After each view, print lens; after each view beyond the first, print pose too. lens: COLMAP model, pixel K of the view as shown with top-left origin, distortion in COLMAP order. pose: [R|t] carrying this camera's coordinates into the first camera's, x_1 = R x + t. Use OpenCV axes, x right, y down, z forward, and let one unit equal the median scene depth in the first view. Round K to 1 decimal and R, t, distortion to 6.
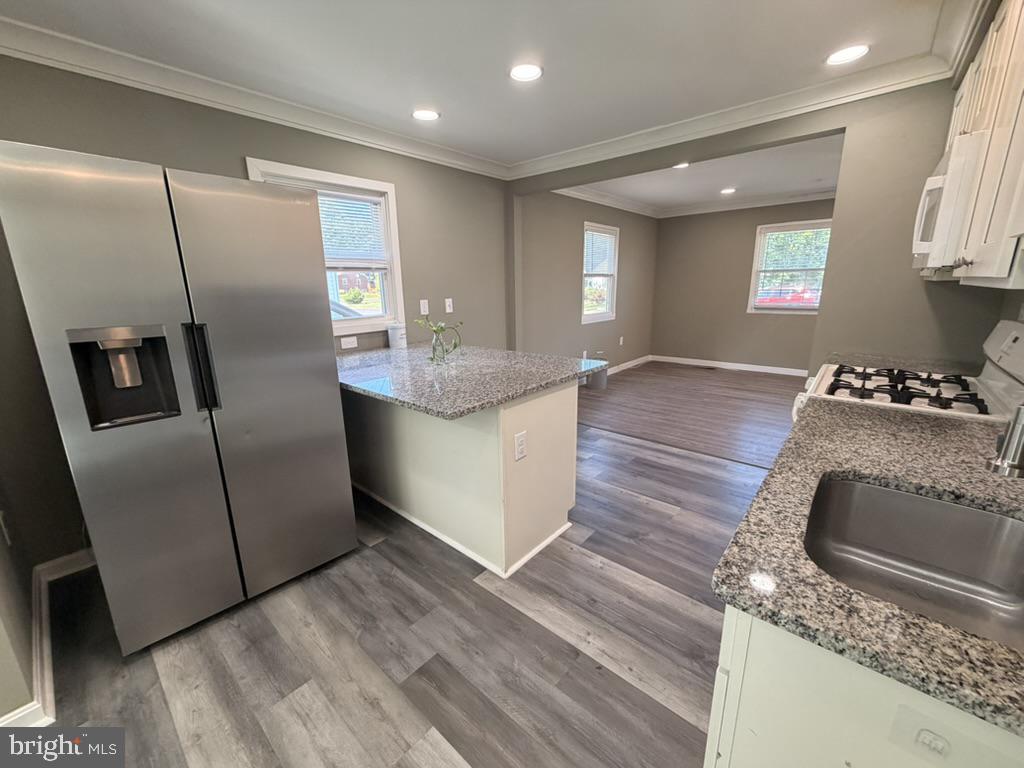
lens RADIAL K [[407.3, 0, 509.3], [0, 407.3, 384.8], [0, 0, 1]] dist [-0.000268, 0.000112]
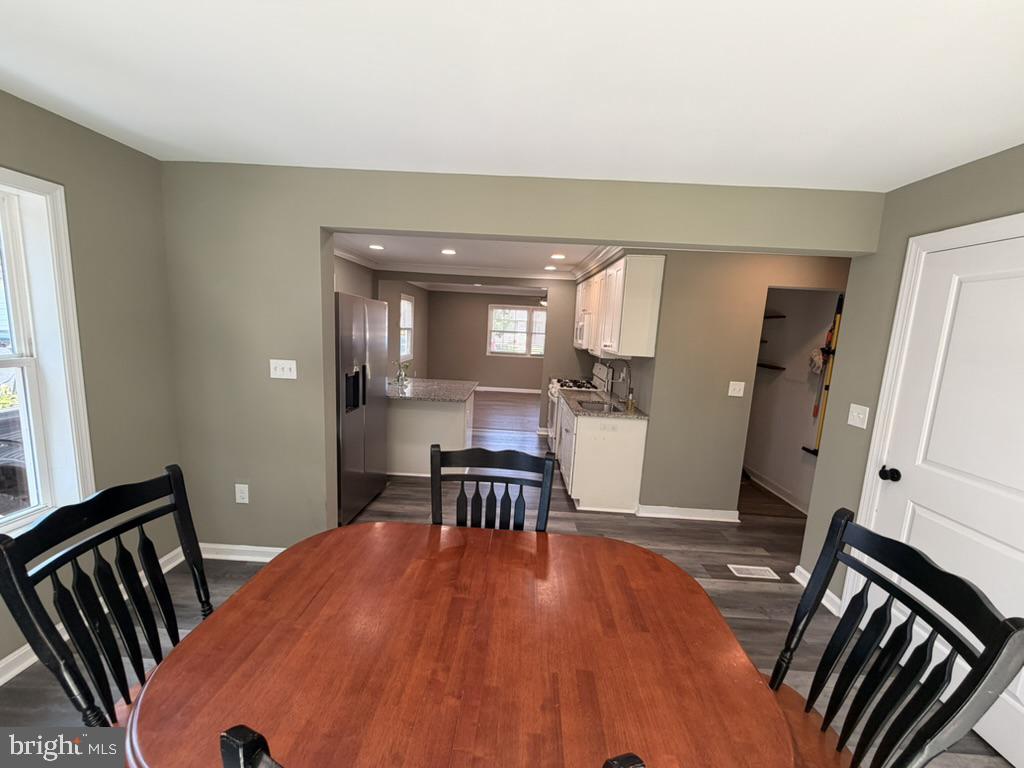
lens RADIAL K [[407.3, 0, 512.1], [0, 407.3, 382.4], [0, 0, 1]] dist [-0.000268, 0.000112]
pose [[0.759701, -0.030588, 0.649553, -0.771240], [0.090435, 0.994156, -0.058955, 0.069464], [-0.643953, 0.103530, 0.758027, -0.555021]]
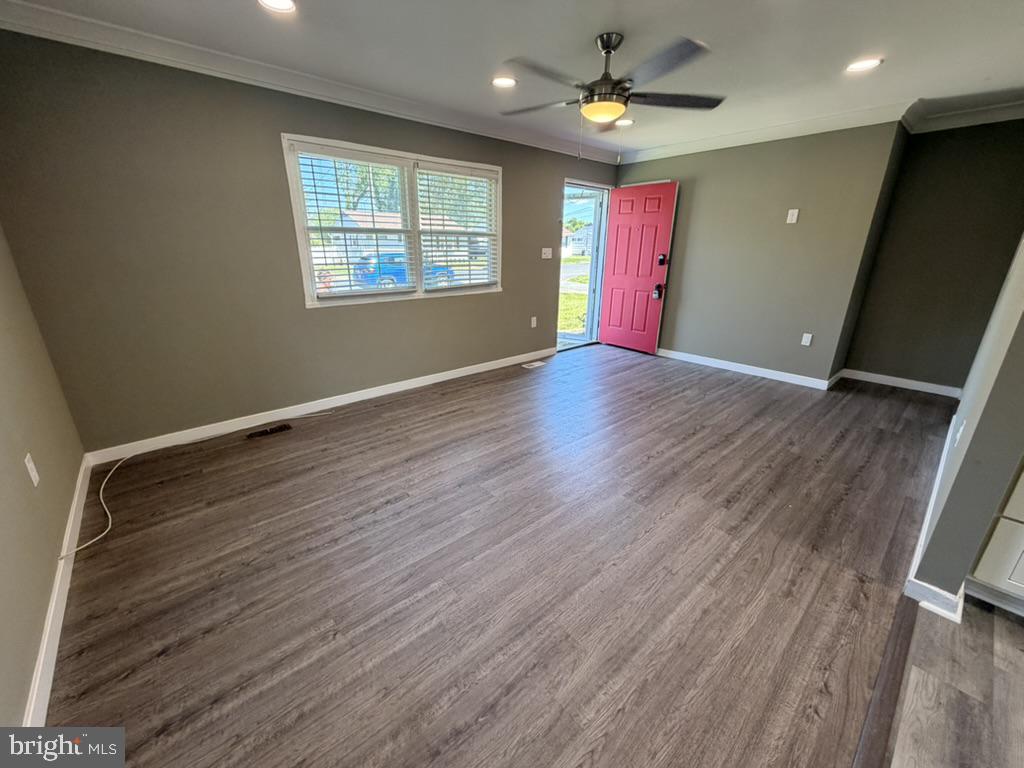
lens RADIAL K [[407.3, 0, 511.5], [0, 407.3, 386.1], [0, 0, 1]] dist [-0.000268, 0.000112]
pose [[0.130543, -0.298979, 0.945289, 0.165969], [0.233940, 0.935814, 0.263675, -0.310700], [-0.963447, 0.186720, 0.192106, 1.283235]]
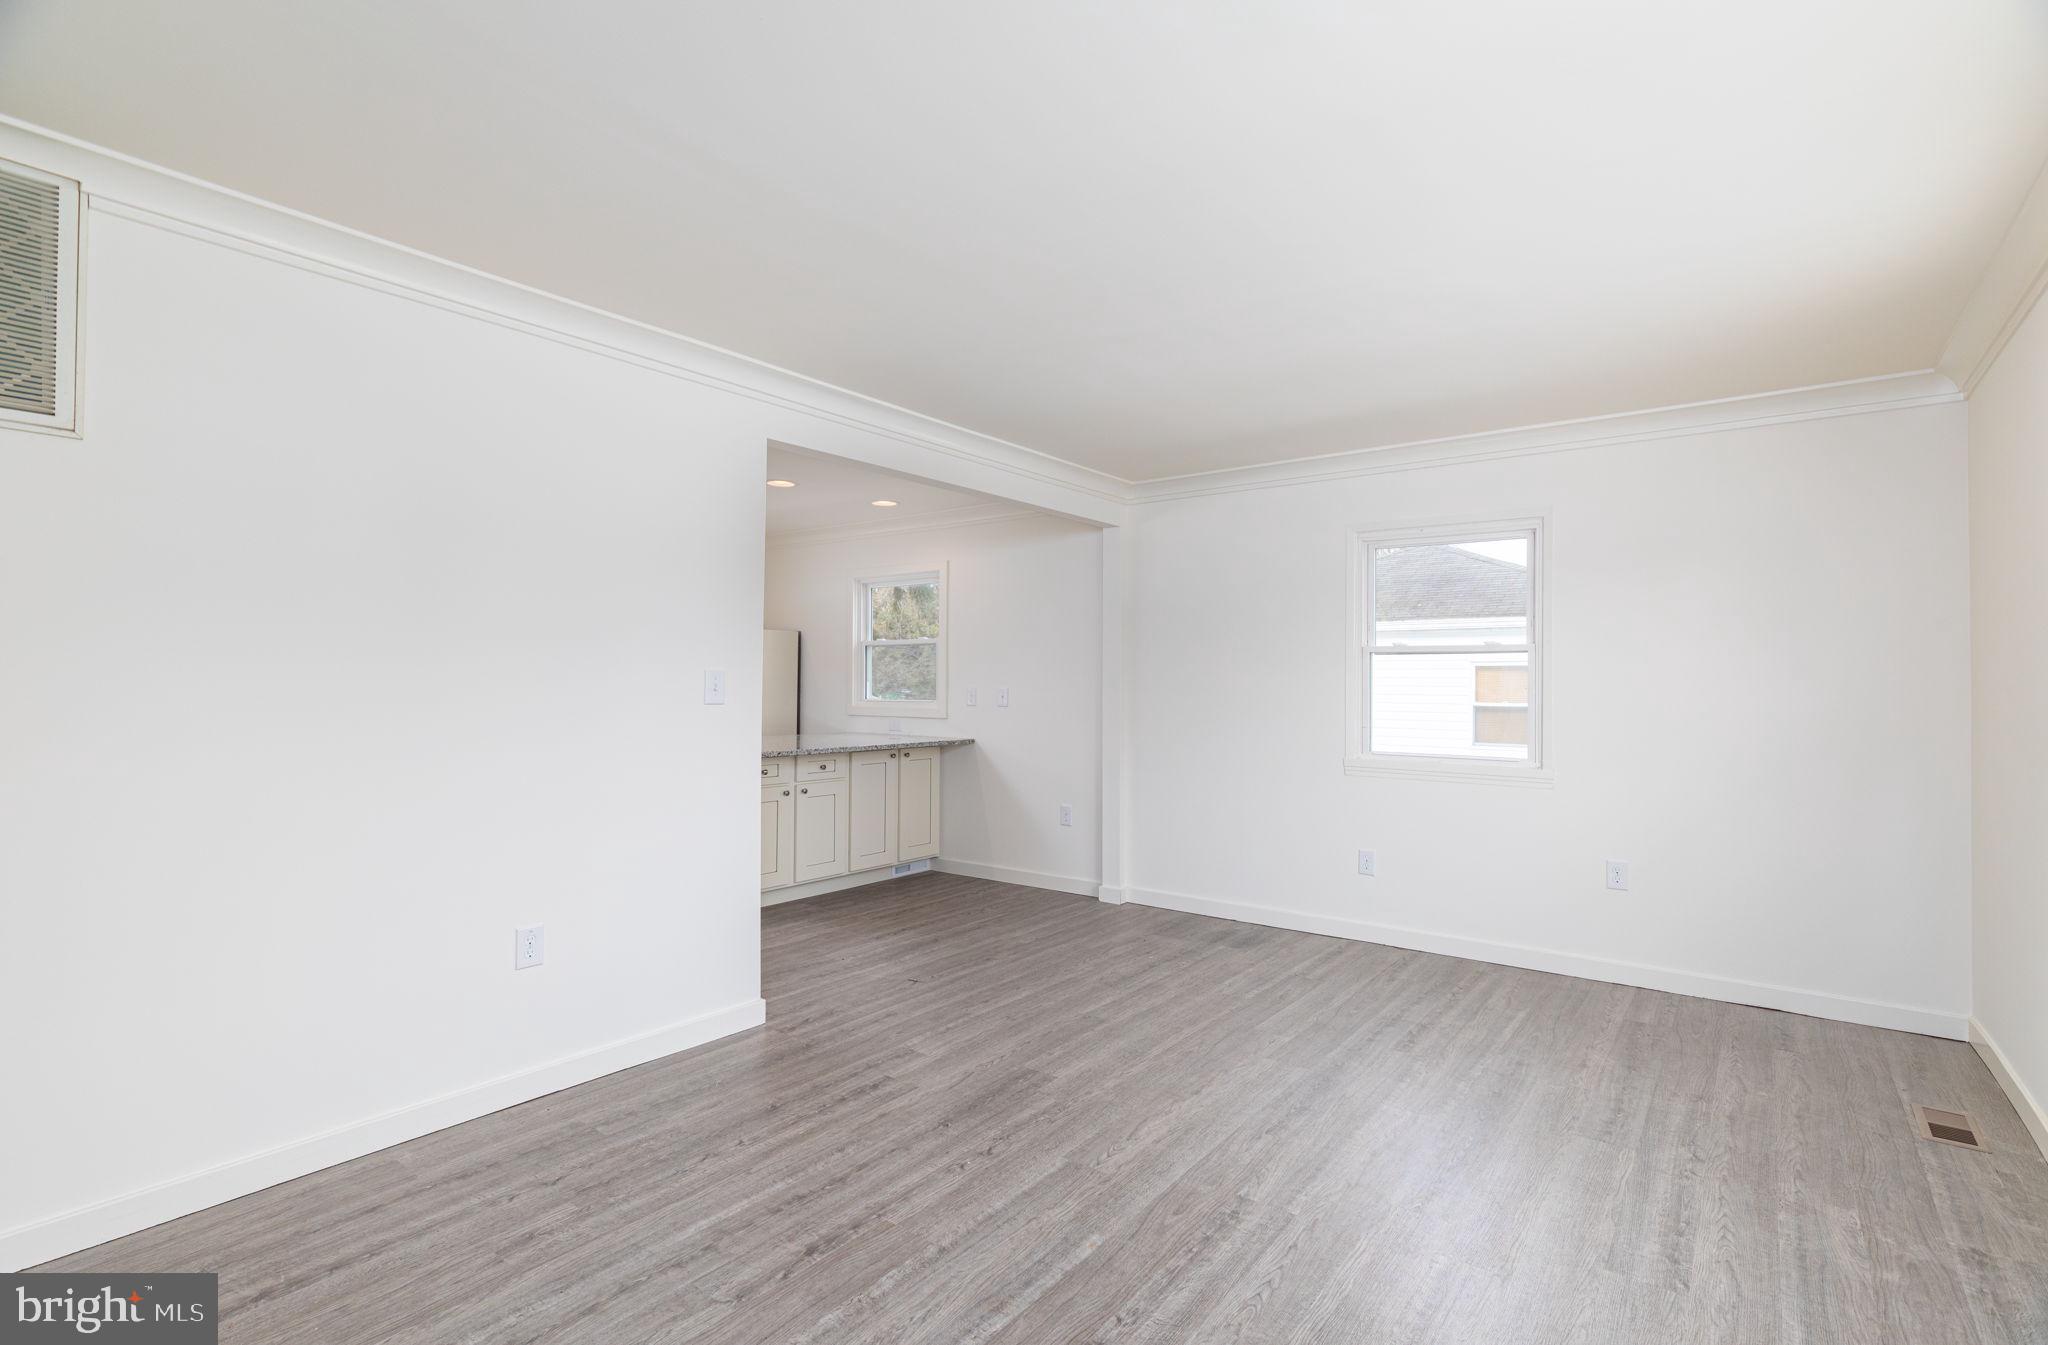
lens RADIAL K [[953.0, 0, 1041.1], [0, 953.0, 681.4], [0, 0, 1]] dist [0.000992, -0.000125]
pose [[0.072768, 0.018958, -0.997169, 1.803199], [-0.251082, 0.967966, 0.000080, -0.273403], [0.965227, 0.250365, 0.075197, 1.075236]]
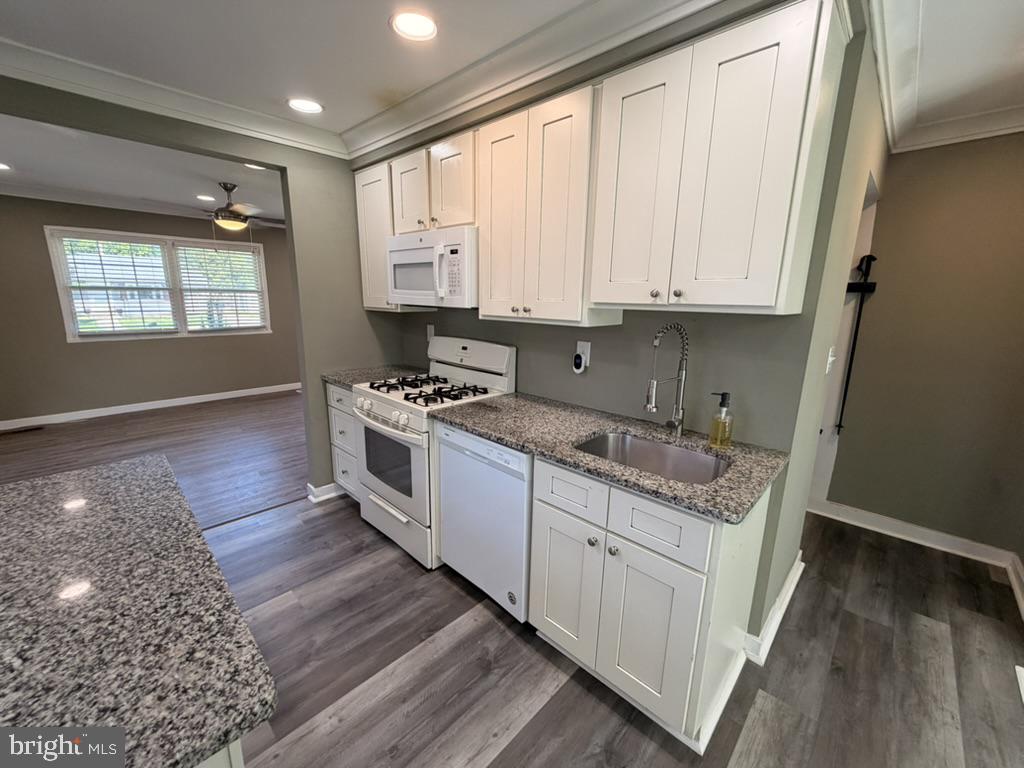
lens RADIAL K [[407.3, 0, 507.3], [0, 407.3, 385.2], [0, 0, 1]] dist [-0.000268, 0.000112]
pose [[0.050772, -0.192637, 0.979956, -0.219202], [0.223919, 0.958436, 0.176805, -0.109009], [-0.973284, 0.210454, 0.091797, 0.341727]]
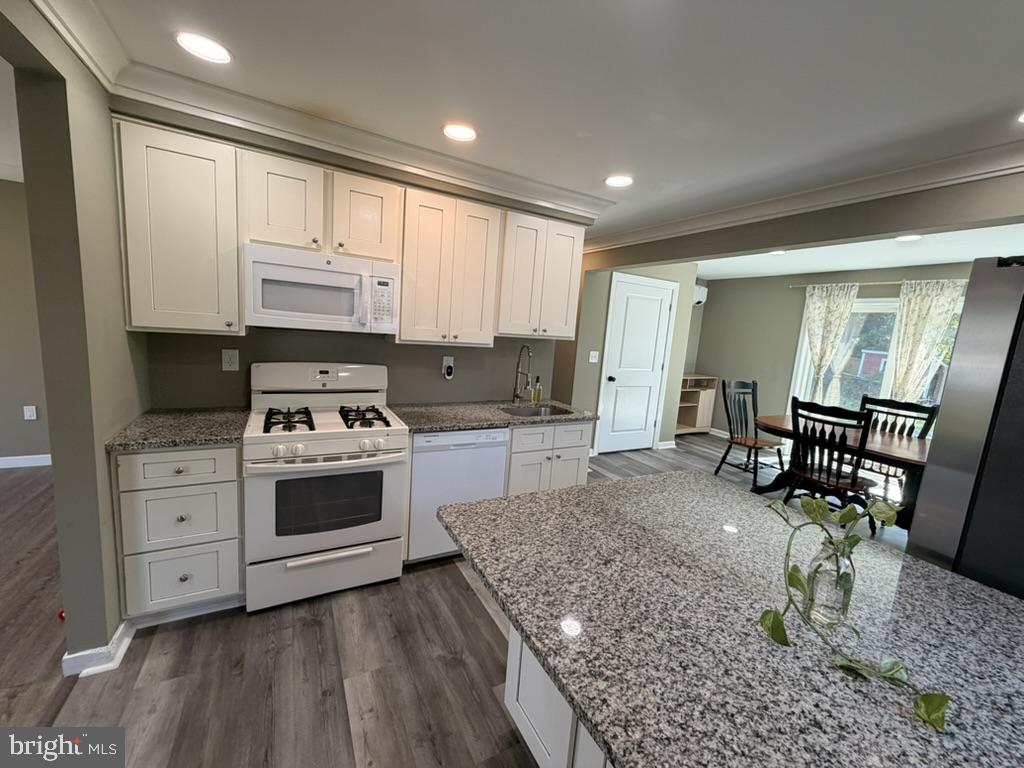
lens RADIAL K [[407.3, 0, 508.7], [0, 407.3, 387.2], [0, 0, 1]] dist [-0.000268, 0.000112]
pose [[-0.935412, -0.099871, 0.339162, -0.008472], [0.032455, 0.930971, 0.363648, -0.305772], [-0.352068, 0.351168, -0.867600, 1.064231]]
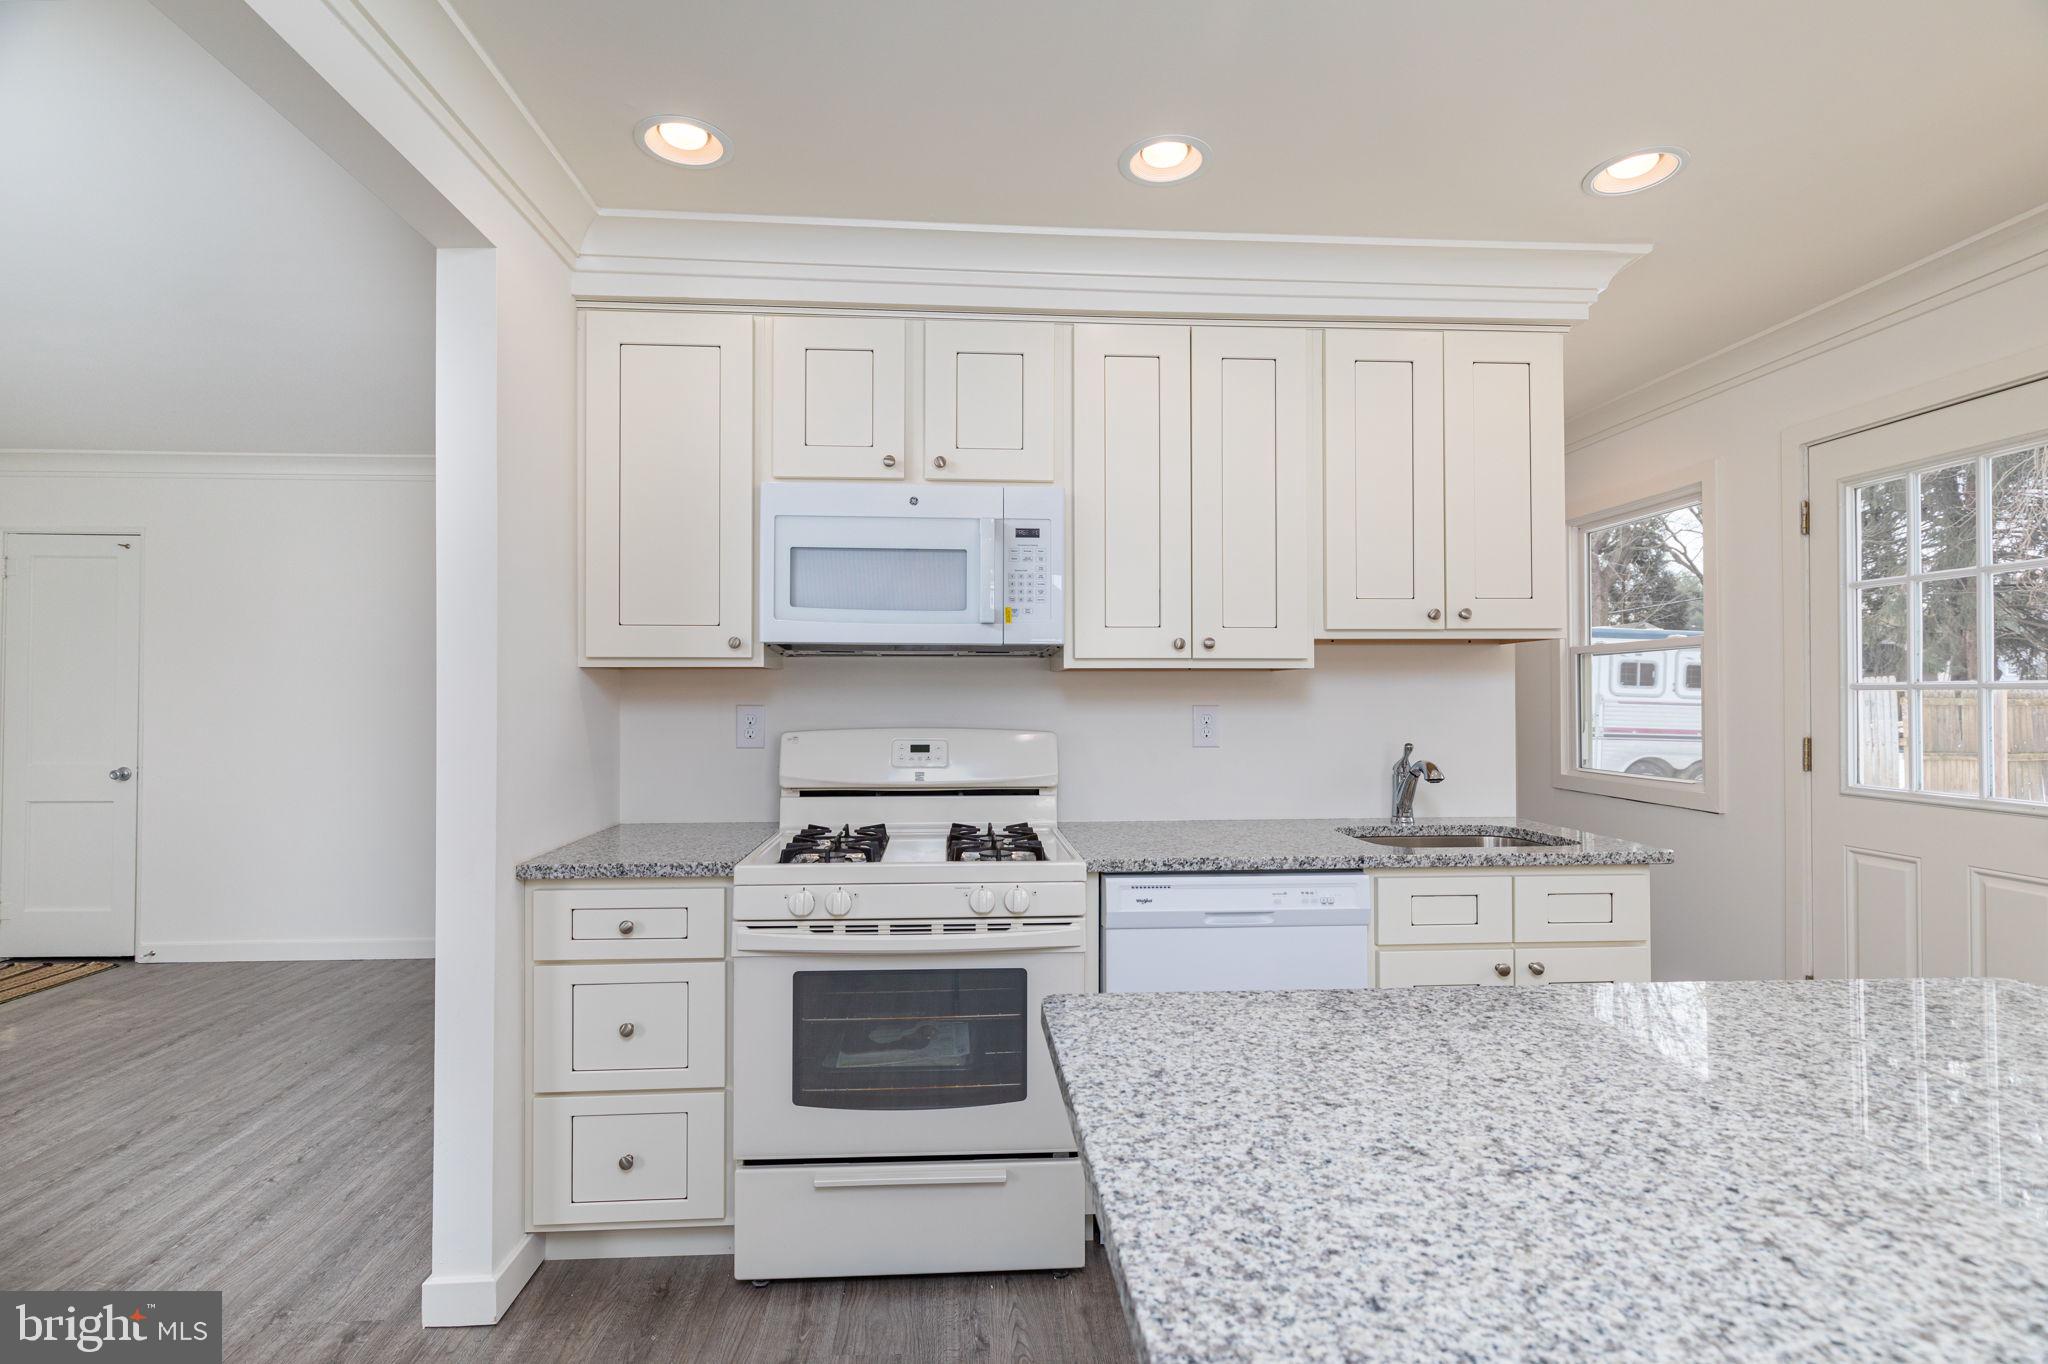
lens RADIAL K [[975.9, 0, 1010.7], [0, 975.9, 676.6], [0, 0, 1]] dist [-0.023766, 0.002583]
pose [[-0.697320, 0.039698, 0.715659, -0.070182], [0.190786, 0.972724, 0.131940, -0.213113], [-0.690902, 0.228542, -0.685874, 1.008484]]
